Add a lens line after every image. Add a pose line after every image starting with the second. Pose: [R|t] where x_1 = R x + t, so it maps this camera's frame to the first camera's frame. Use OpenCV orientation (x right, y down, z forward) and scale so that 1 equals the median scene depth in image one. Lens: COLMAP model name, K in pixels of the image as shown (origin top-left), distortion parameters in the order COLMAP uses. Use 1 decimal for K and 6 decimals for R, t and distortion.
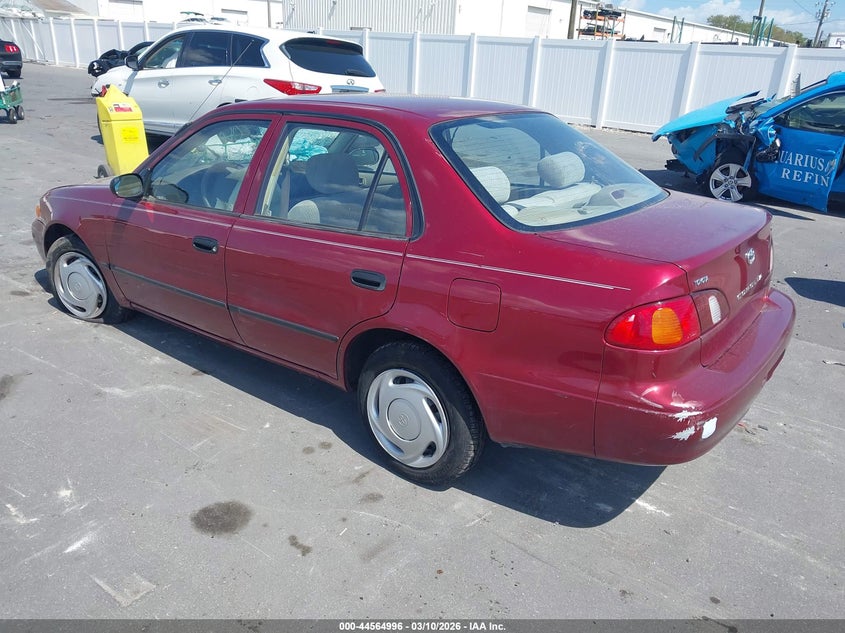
lens RADIAL K [[651.4, 0, 422.5], [0, 651.4, 316.5], [0, 0, 1]] dist [-0.003230, -0.004082]
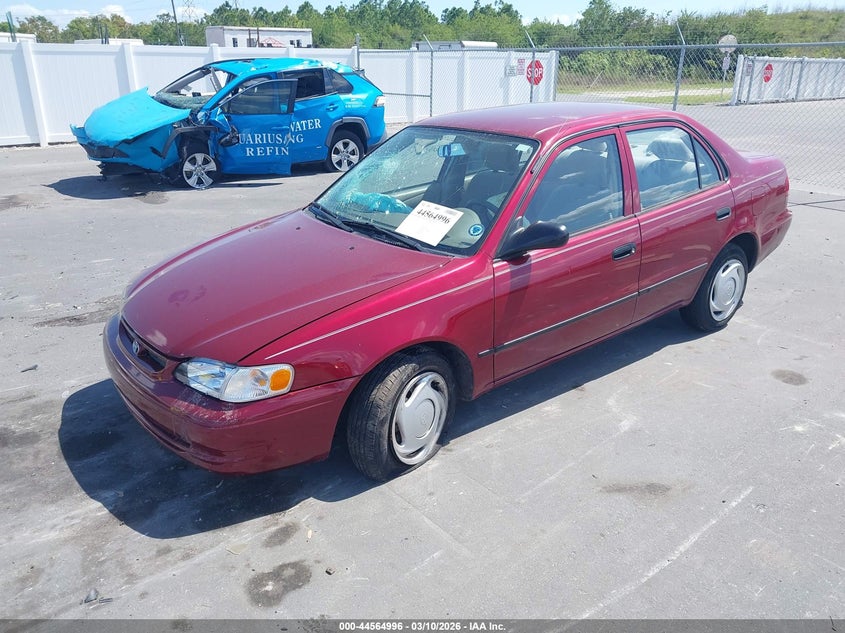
lens RADIAL K [[651.4, 0, 422.5], [0, 651.4, 316.5], [0, 0, 1]] dist [-0.003230, -0.004082]
pose [[0.266688, -0.391311, 0.880768, -0.519837], [0.375109, 0.883952, 0.279146, -0.161976], [-0.887790, 0.255939, 0.382524, 0.324006]]
